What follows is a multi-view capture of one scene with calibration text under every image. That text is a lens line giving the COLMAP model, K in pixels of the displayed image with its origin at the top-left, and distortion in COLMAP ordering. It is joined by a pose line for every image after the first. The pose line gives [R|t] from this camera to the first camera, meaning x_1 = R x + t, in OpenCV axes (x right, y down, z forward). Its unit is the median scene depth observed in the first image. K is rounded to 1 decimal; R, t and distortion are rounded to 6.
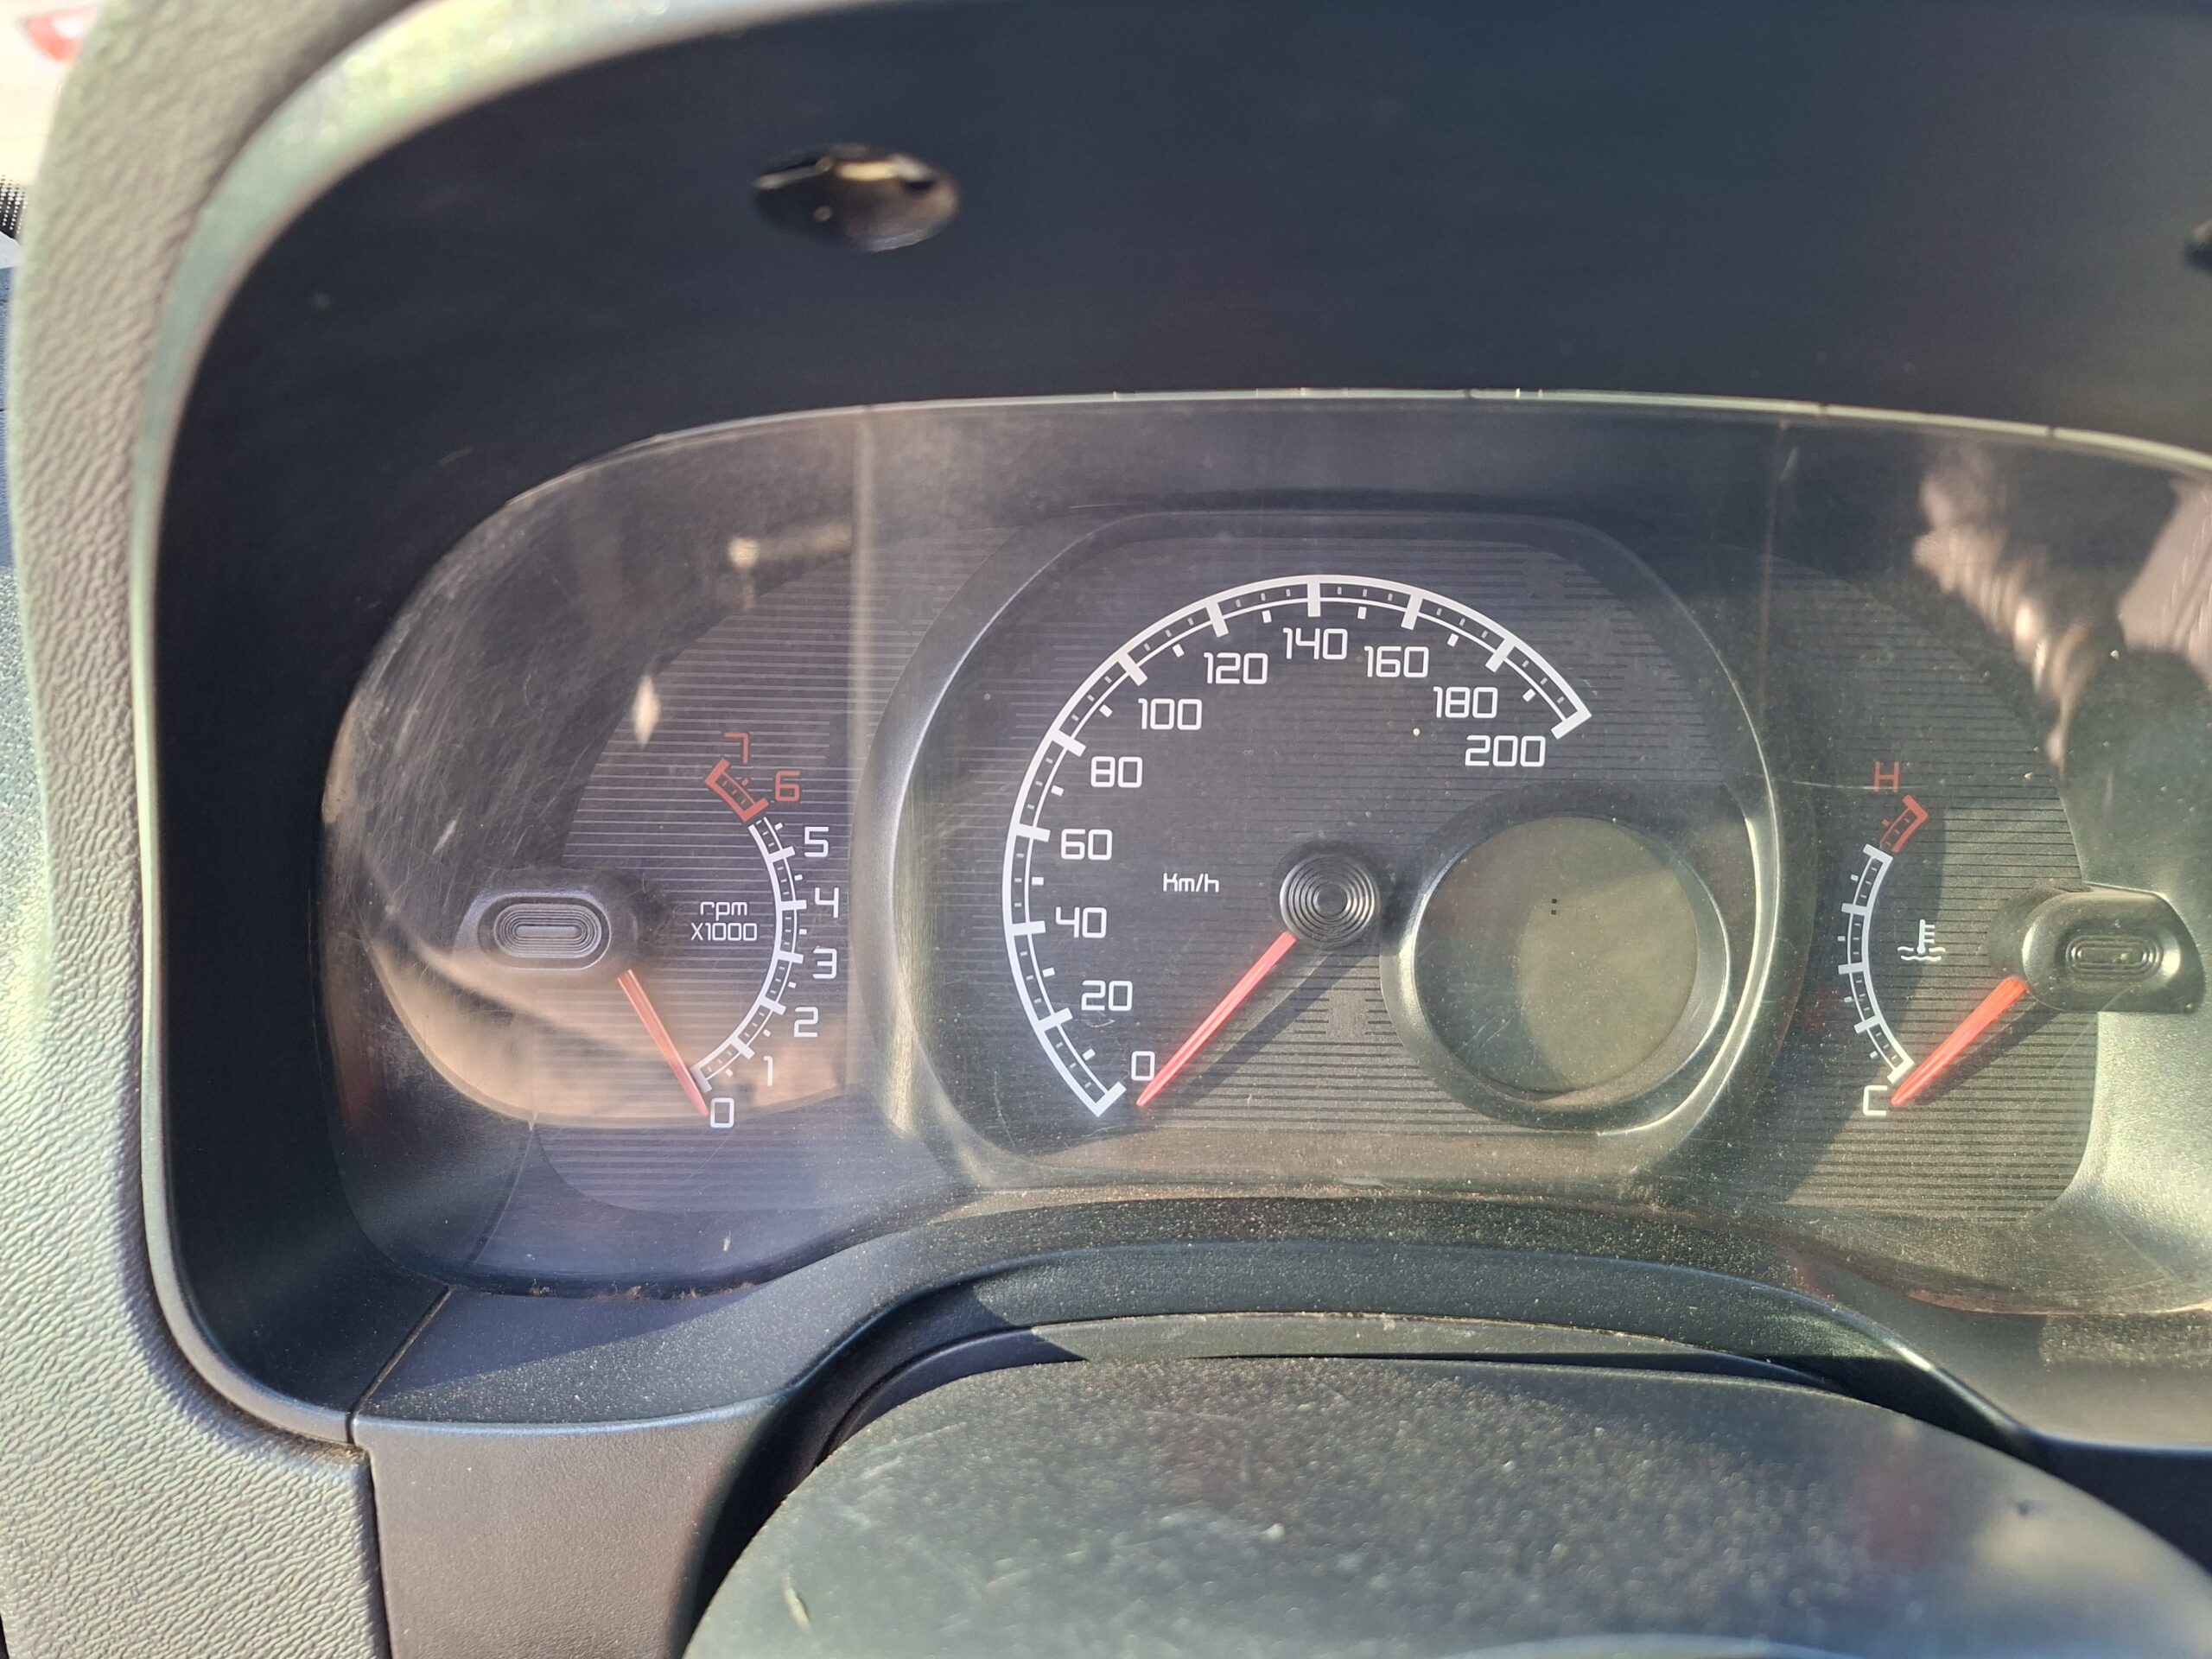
lens RADIAL K [[1624.3, 0, 1062.4], [0, 1624.3, 879.5], [0, 0, 1]] dist [-0.000895, -0.009763]
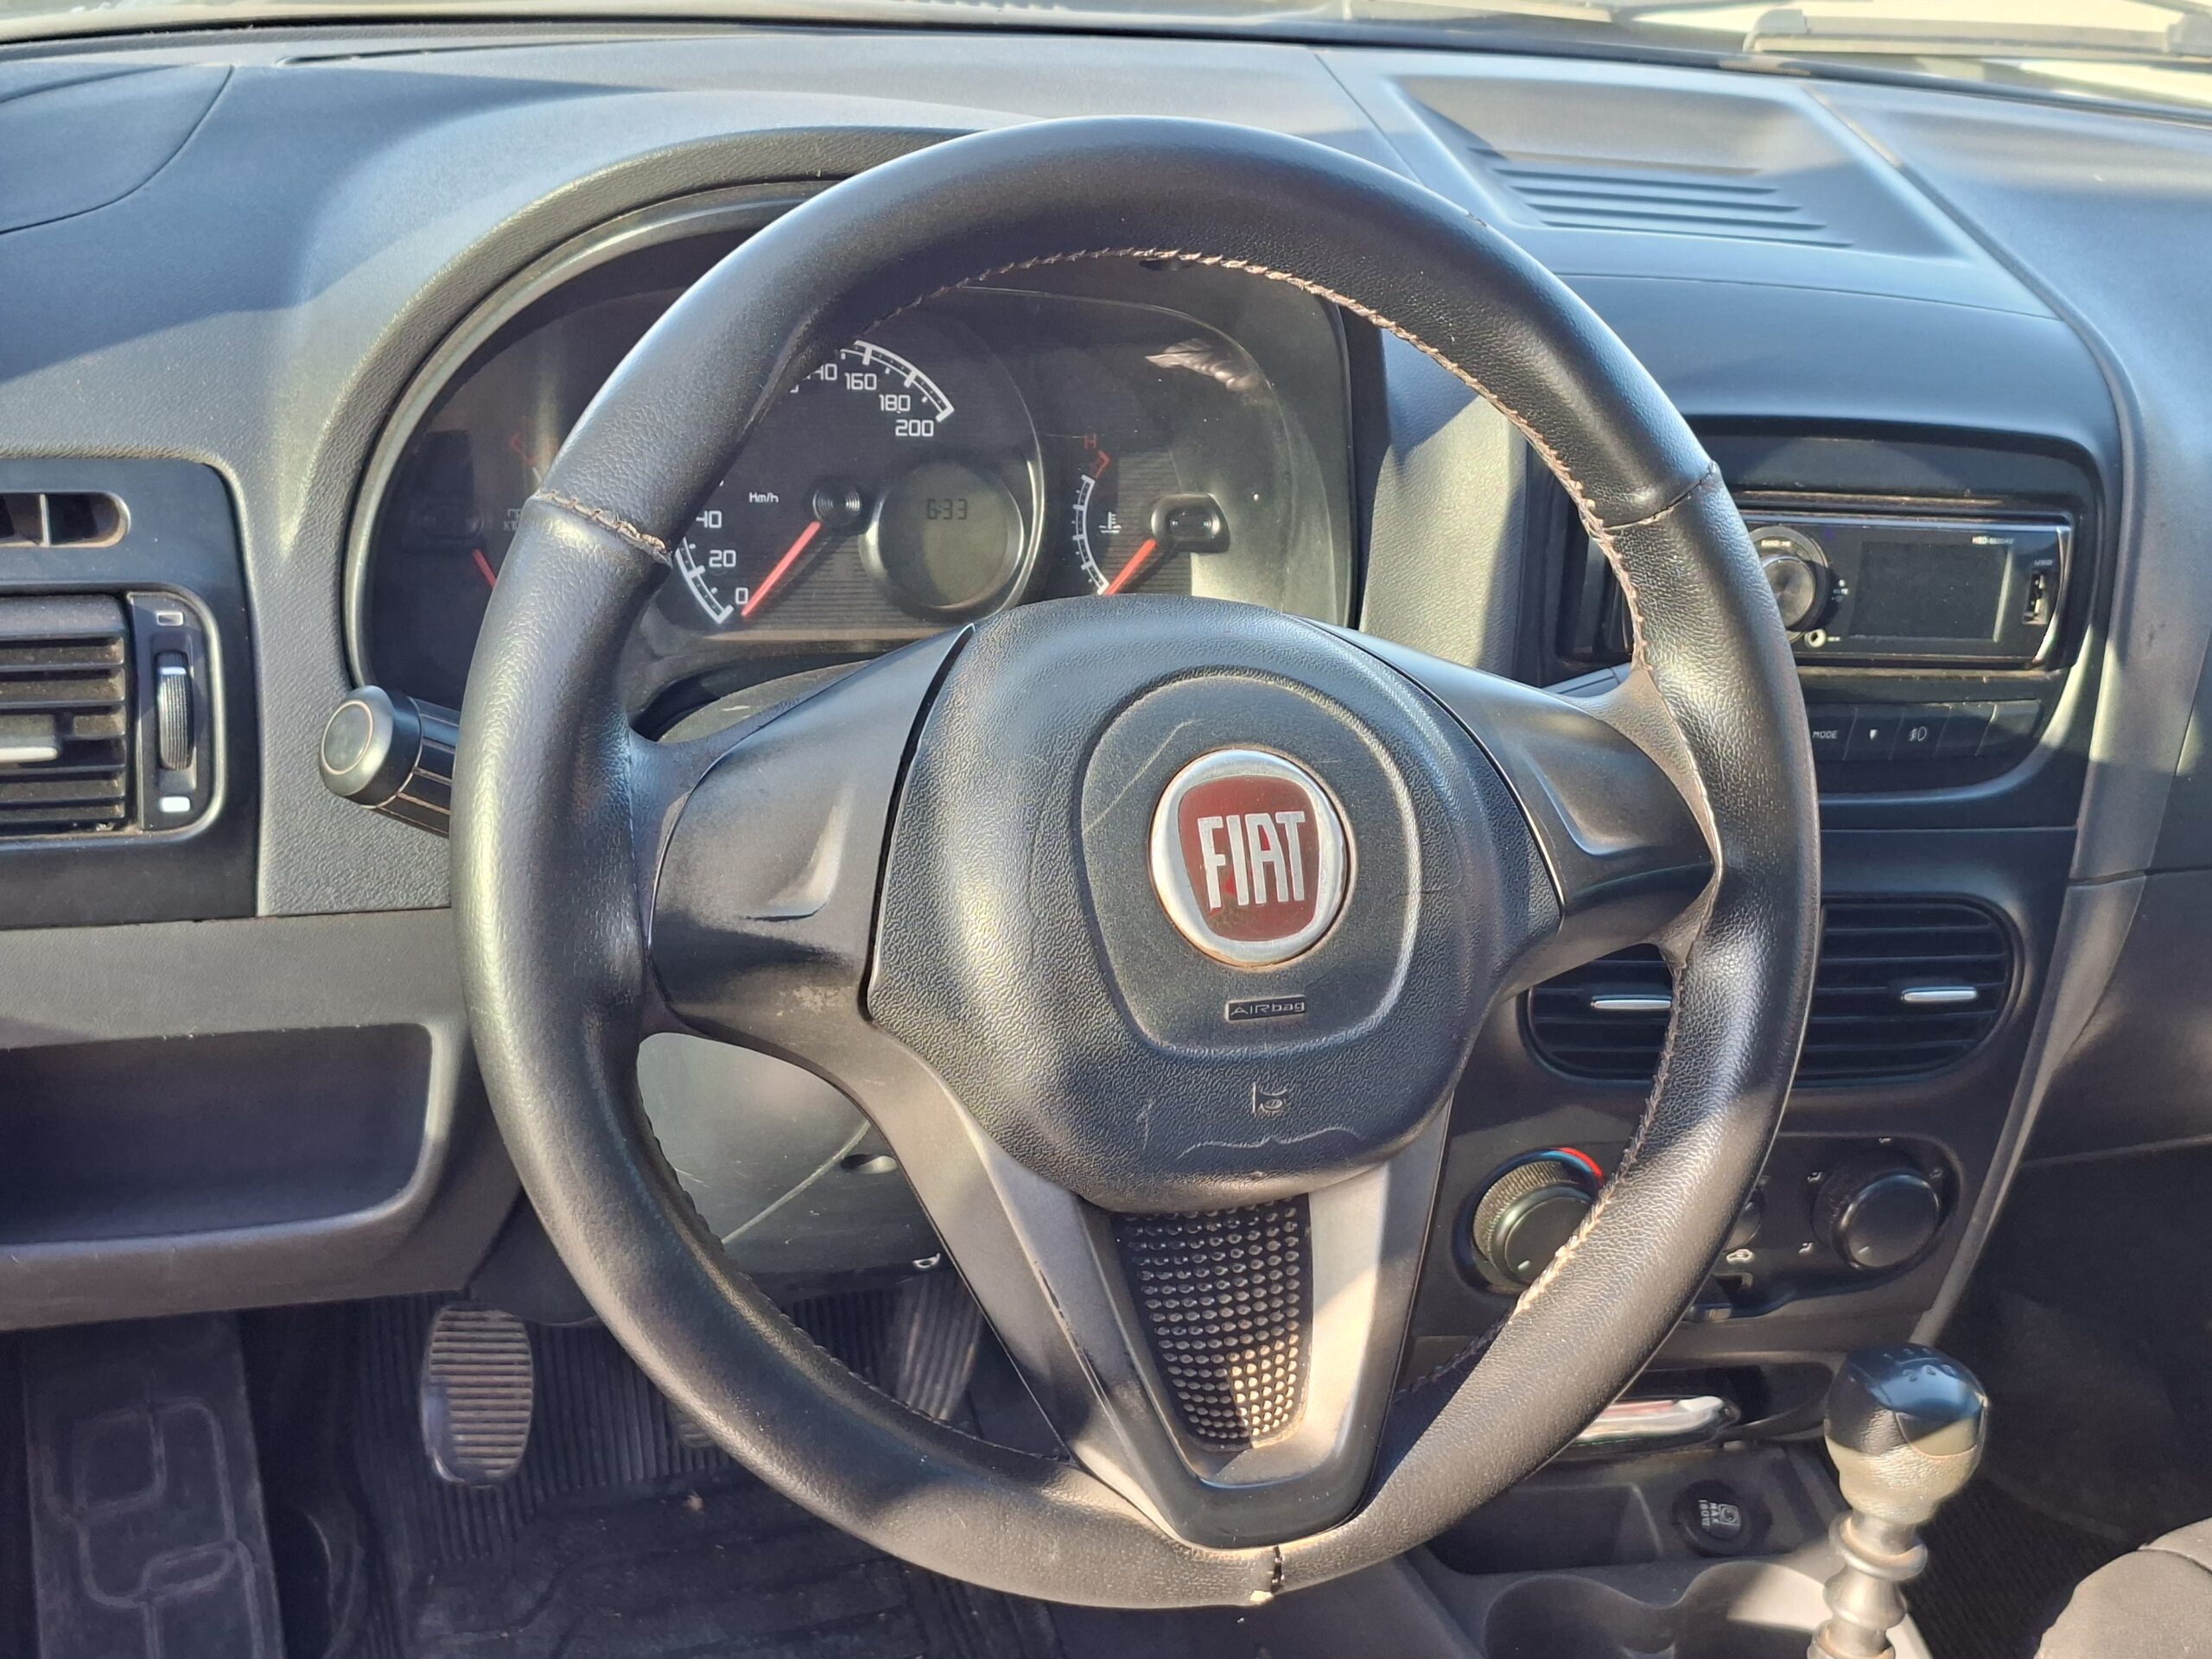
lens RADIAL K [[3052.4, 0, 1125.6], [0, 3052.4, 834.1], [0, 0, 1]] dist [0.104292, 0.000000]
pose [[0.897941, -0.059684, 0.436050, -1.144543], [0.041032, 0.997800, 0.052078, 0.229351], [-0.438199, -0.028871, 0.898414, -2.458917]]
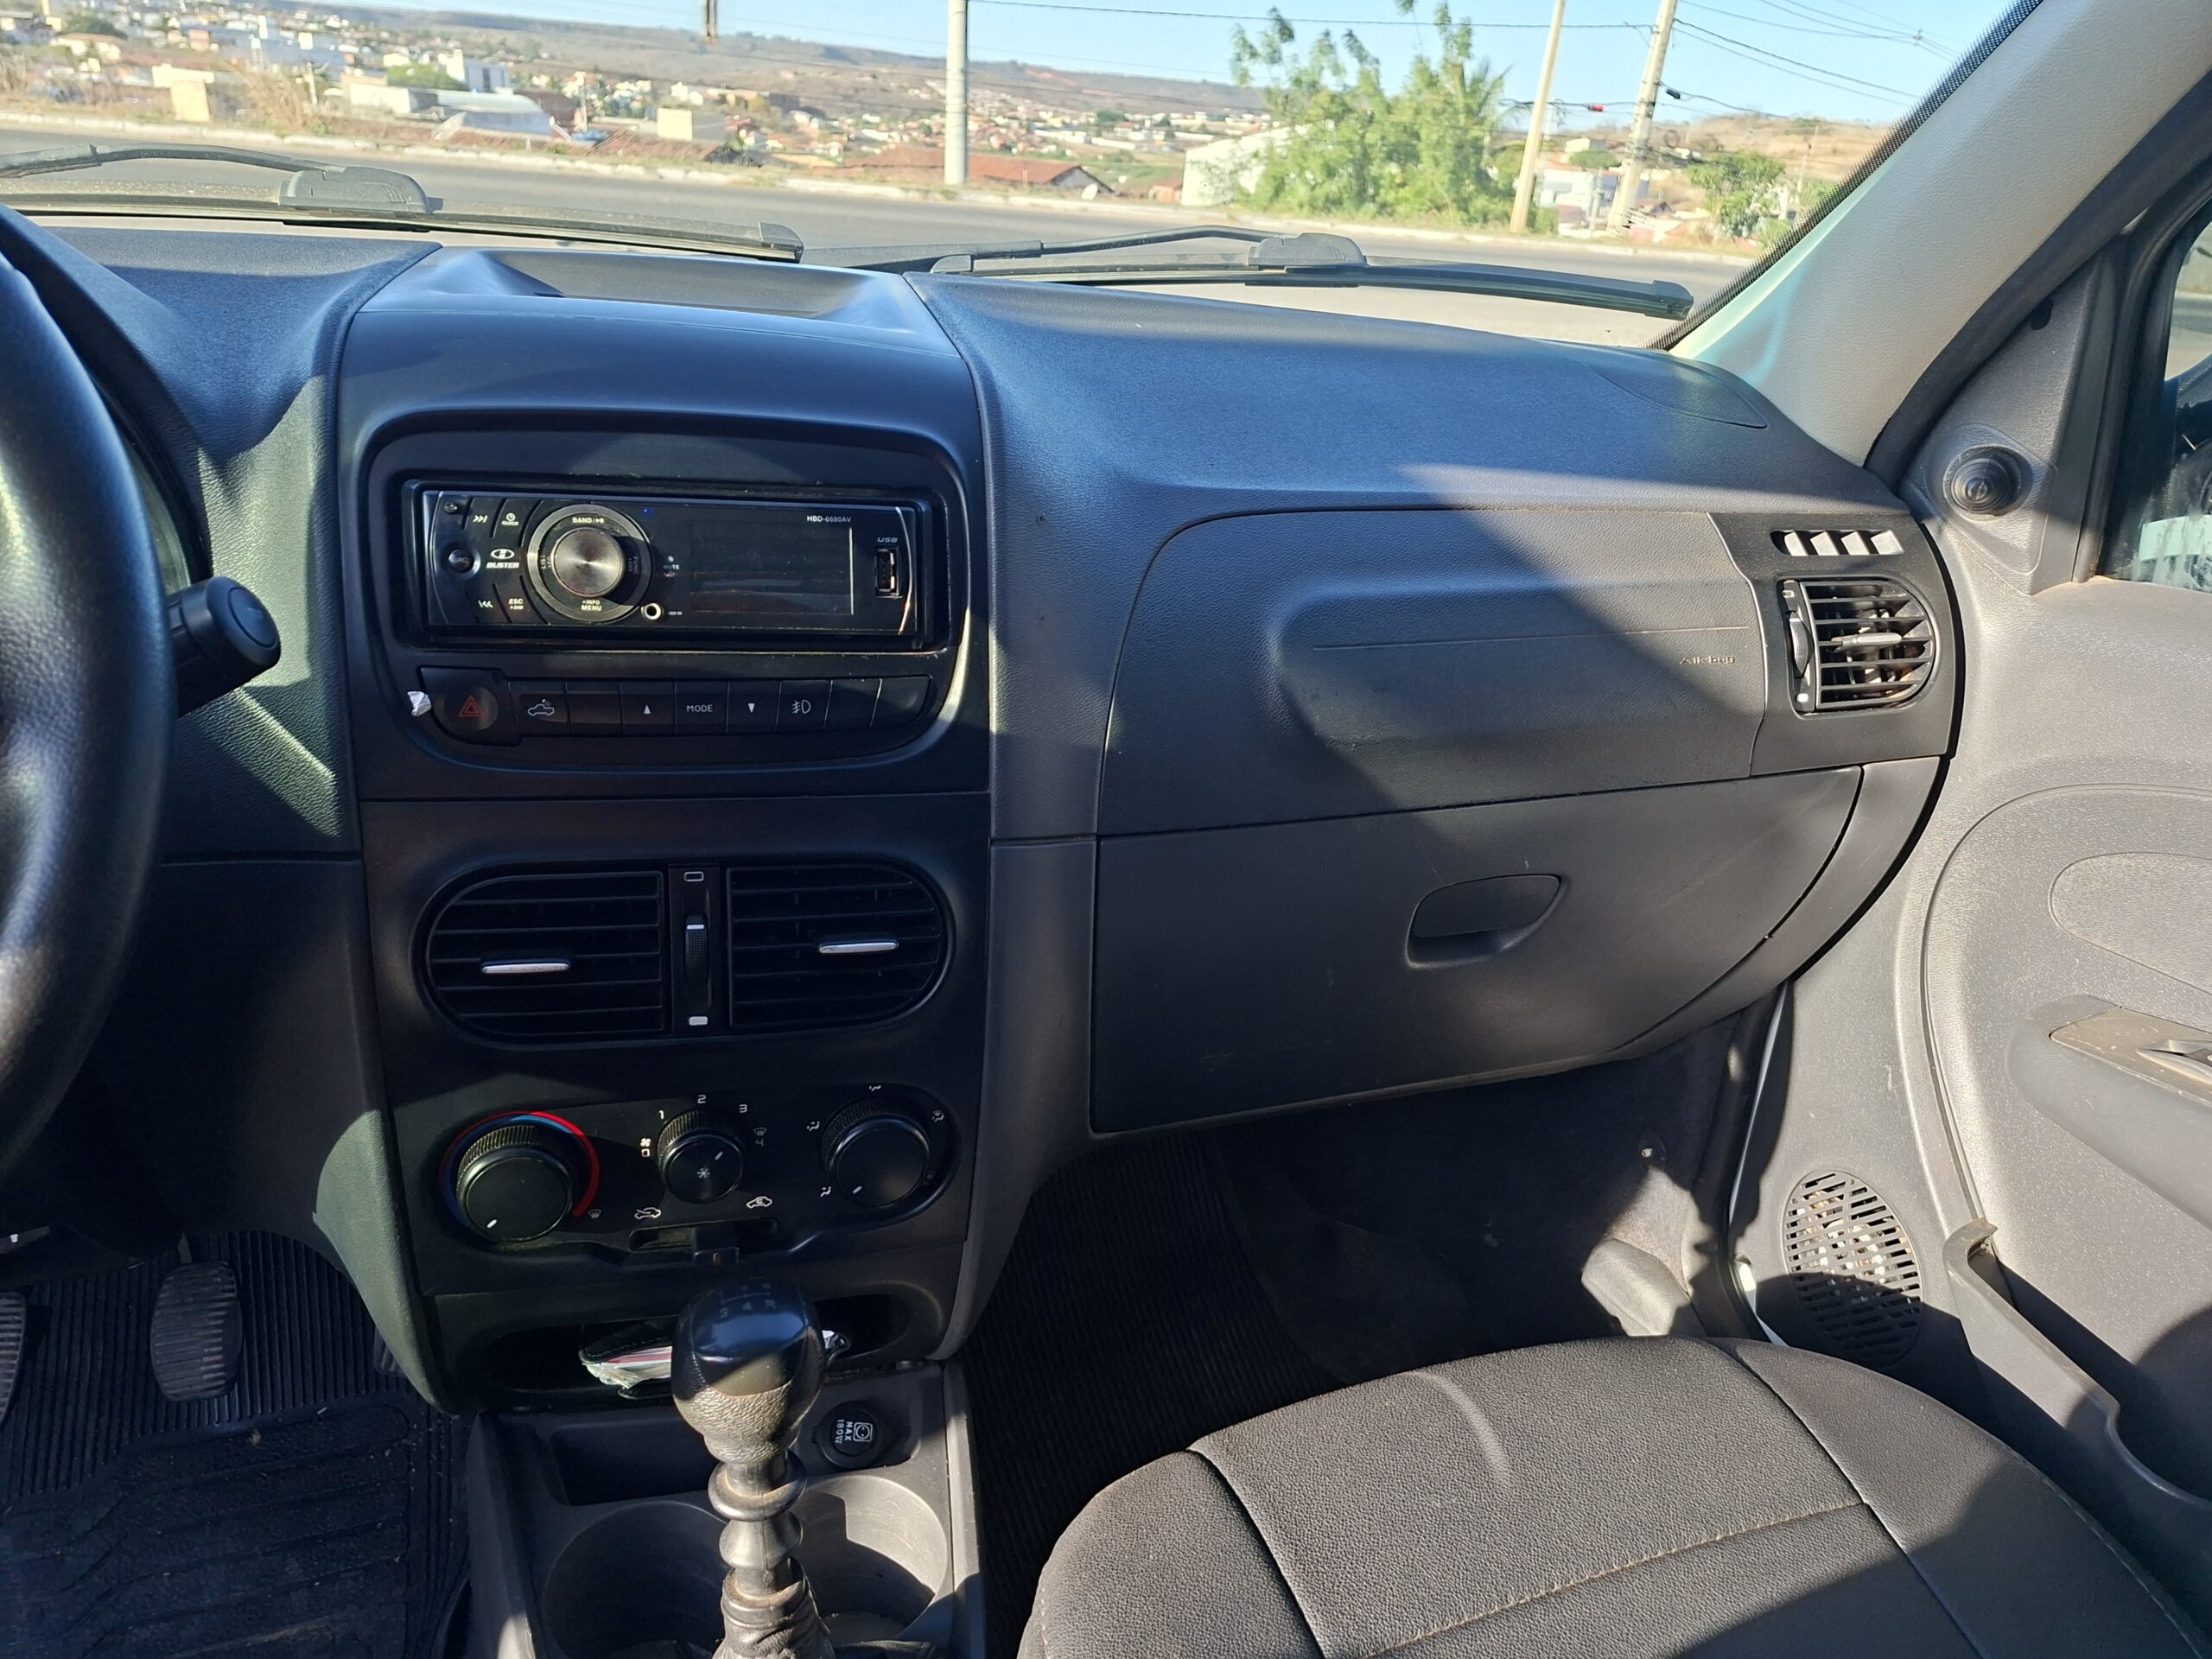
lens RADIAL K [[1564.3, 0, 1099.0], [0, 1564.3, 847.7], [0, 0, 1]] dist [0.044368, -0.039138]
pose [[0.927206, -0.075580, 0.366846, 1.050516], [0.103986, 0.992871, -0.058266, 0.713016], [-0.359827, 0.092171, 0.928455, -1.535074]]
